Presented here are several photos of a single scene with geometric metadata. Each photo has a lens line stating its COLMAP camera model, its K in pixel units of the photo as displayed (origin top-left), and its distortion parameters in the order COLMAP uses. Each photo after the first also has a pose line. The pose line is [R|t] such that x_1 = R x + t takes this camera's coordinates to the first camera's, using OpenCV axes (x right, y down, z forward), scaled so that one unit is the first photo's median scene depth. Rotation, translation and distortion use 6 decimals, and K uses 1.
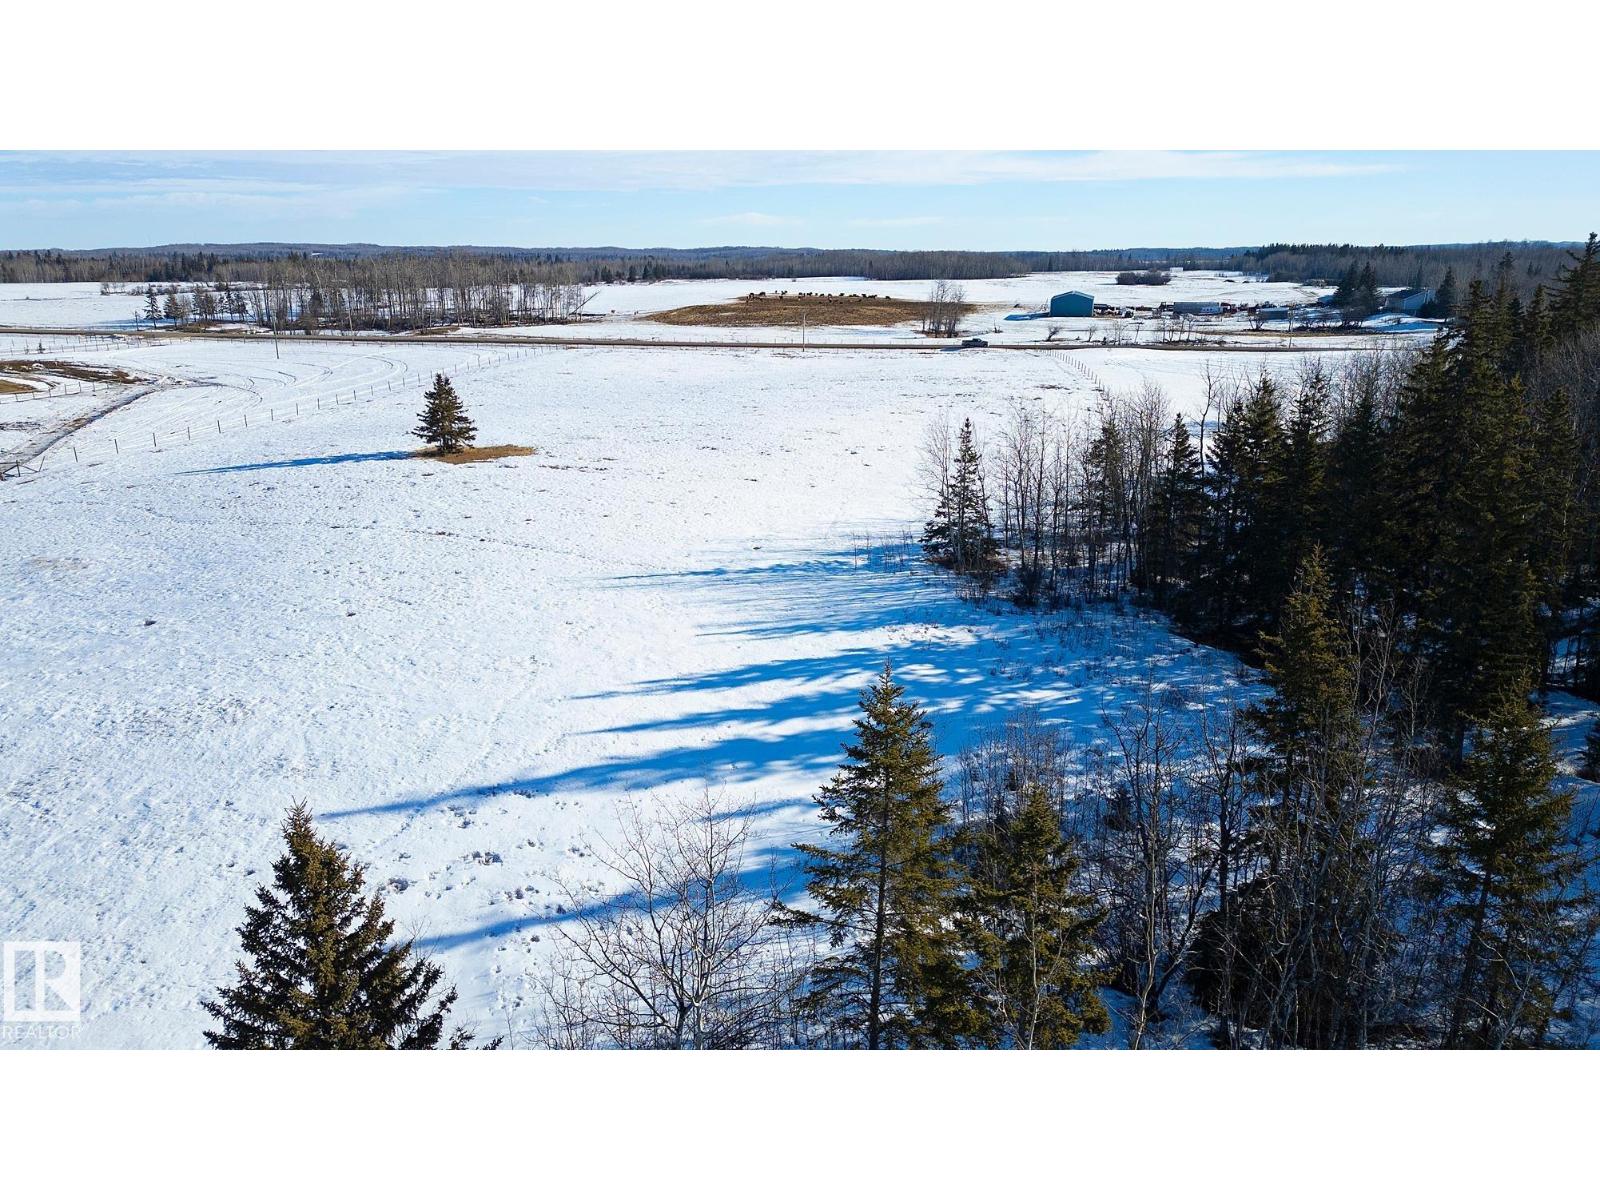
lens RADIAL K [[1126.3, 0, 794.7], [0, 1126.3, 547.0], [0, 0, 1]] dist [0.067772, -0.061287]
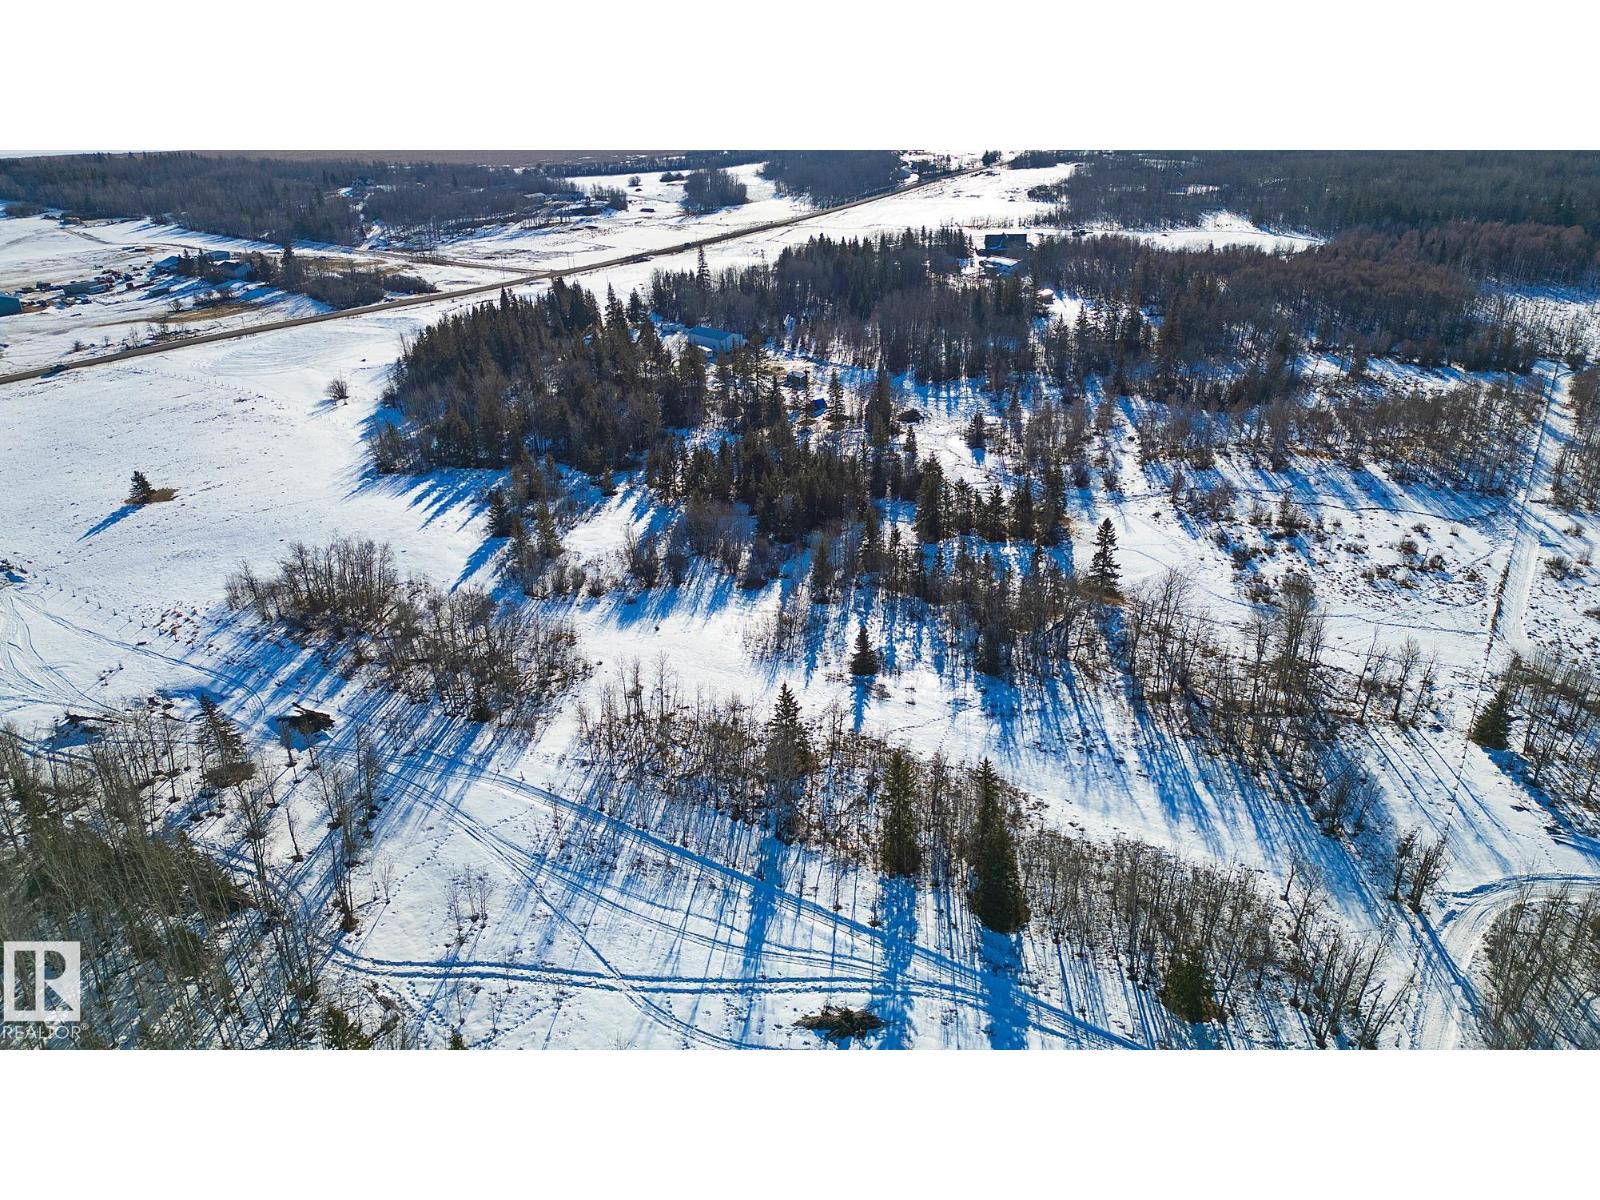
lens RADIAL K [[1126.3, 0, 794.7], [0, 1126.3, 547.0], [0, 0, 1]] dist [0.067772, -0.061287]
pose [[0.474119, -0.357585, 0.804577, -0.610887], [0.240814, 0.931635, 0.272148, -0.118448], [-0.846888, 0.064723, 0.527817, -0.550346]]
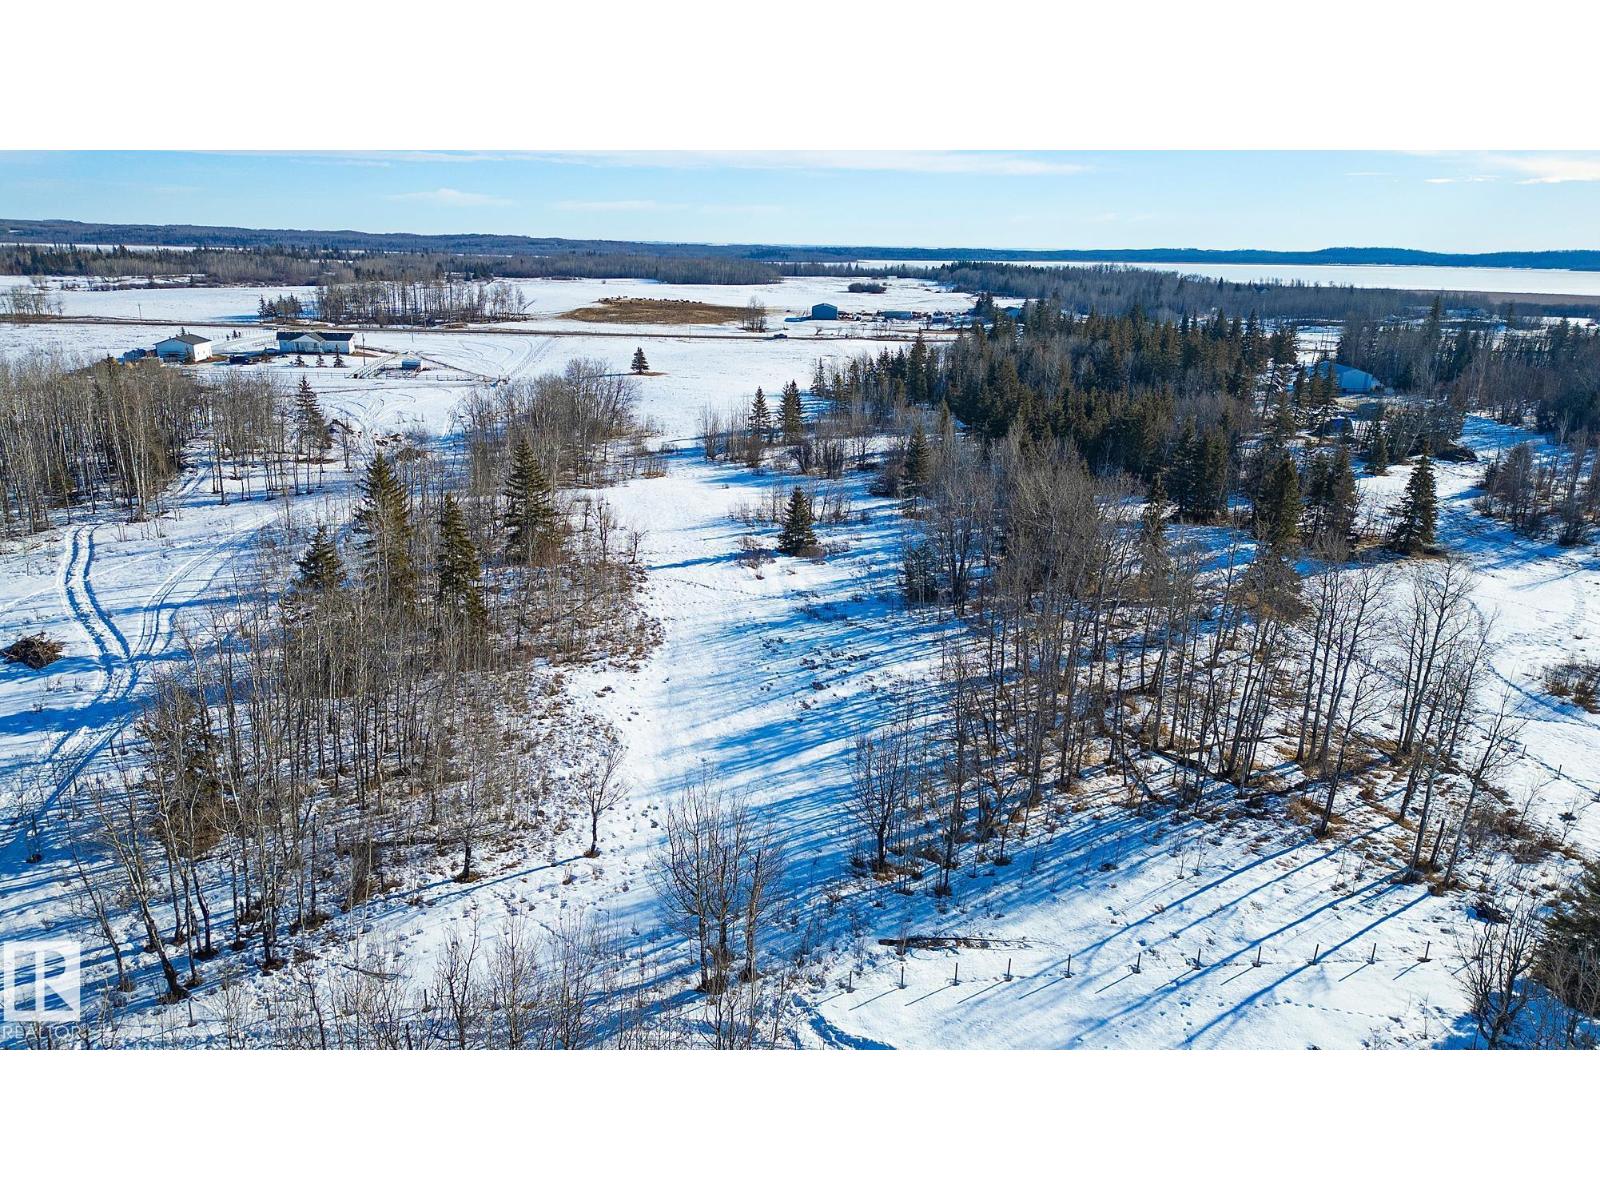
lens RADIAL K [[1126.3, 0, 794.7], [0, 1126.3, 547.0], [0, 0, 1]] dist [0.067772, -0.061287]
pose [[0.974506, -0.035625, 0.221515, -0.206275], [0.033413, 0.999347, 0.013727, 0.121797], [-0.221859, -0.005975, 0.975060, -0.701672]]
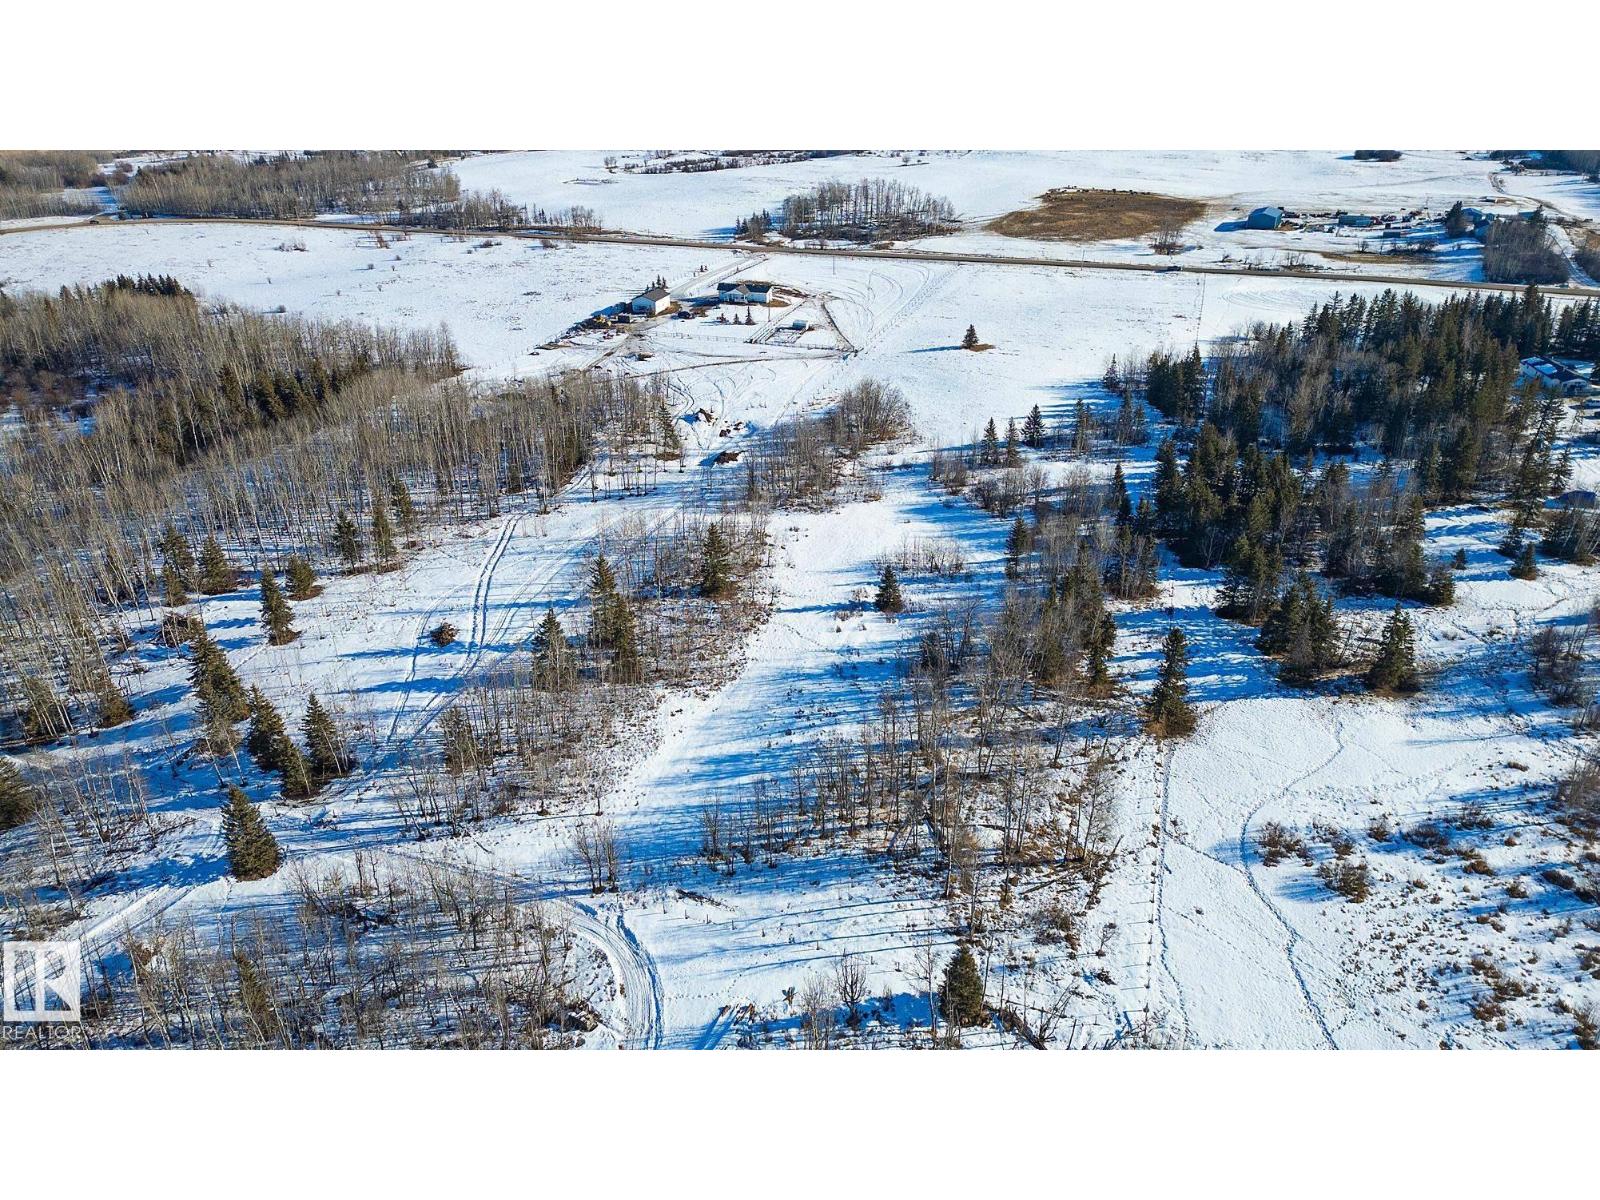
lens RADIAL K [[1126.3, 0, 794.7], [0, 1126.3, 547.0], [0, 0, 1]] dist [0.067772, -0.061287]
pose [[0.973210, 0.085683, -0.213357, -0.012255], [-0.047037, 0.982537, 0.180023, -0.028065], [0.225056, -0.165164, 0.960245, -0.917103]]
